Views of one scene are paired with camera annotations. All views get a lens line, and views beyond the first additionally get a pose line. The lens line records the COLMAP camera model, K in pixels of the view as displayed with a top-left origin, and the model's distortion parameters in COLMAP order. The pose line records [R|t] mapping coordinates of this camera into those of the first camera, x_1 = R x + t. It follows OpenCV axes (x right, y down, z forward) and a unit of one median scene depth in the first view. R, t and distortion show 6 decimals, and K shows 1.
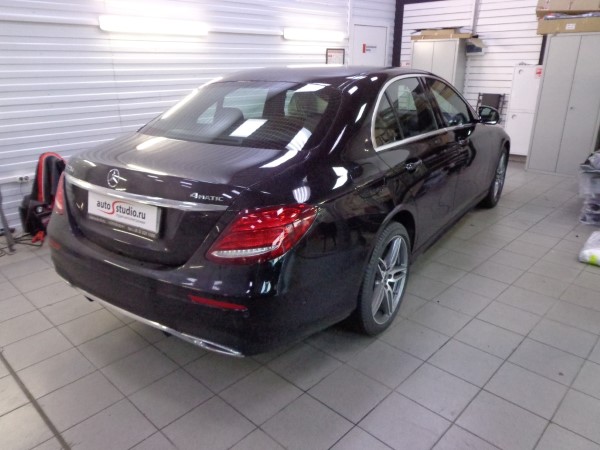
lens RADIAL K [[449.1, 0, 300.0], [0, 449.1, 225.0], [0, 0, 1]] dist [0.002482, 0.000907]
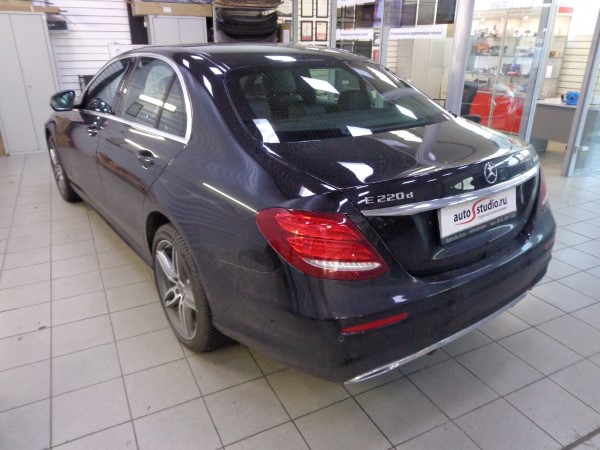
lens RADIAL K [[454.2, 0, 300.0], [0, 454.2, 225.0], [0, 0, 1]] dist [0.009852, -0.000333]
pose [[0.334357, -0.344175, 0.877353, -0.430446], [0.315880, 0.918010, 0.239743, -0.108406], [-0.887933, 0.196979, 0.415661, 0.315920]]
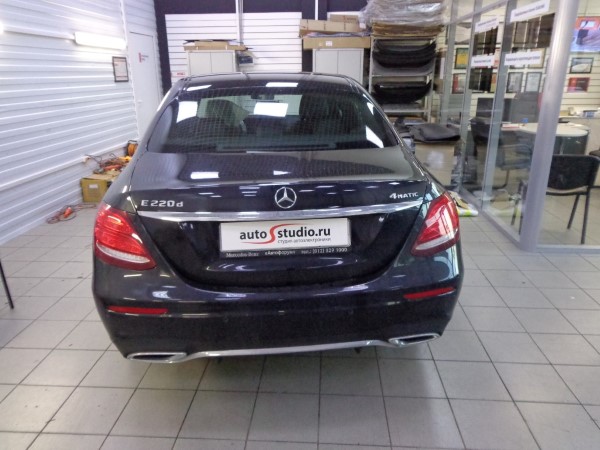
lens RADIAL K [[449.1, 0, 300.0], [0, 449.1, 225.0], [0, 0, 1]] dist [0.002482, 0.000907]
pose [[0.766840, -0.205662, 0.607996, -0.297141], [0.221142, 0.973932, 0.050527, -0.029086], [-0.602538, 0.095707, 0.792331, 0.100988]]
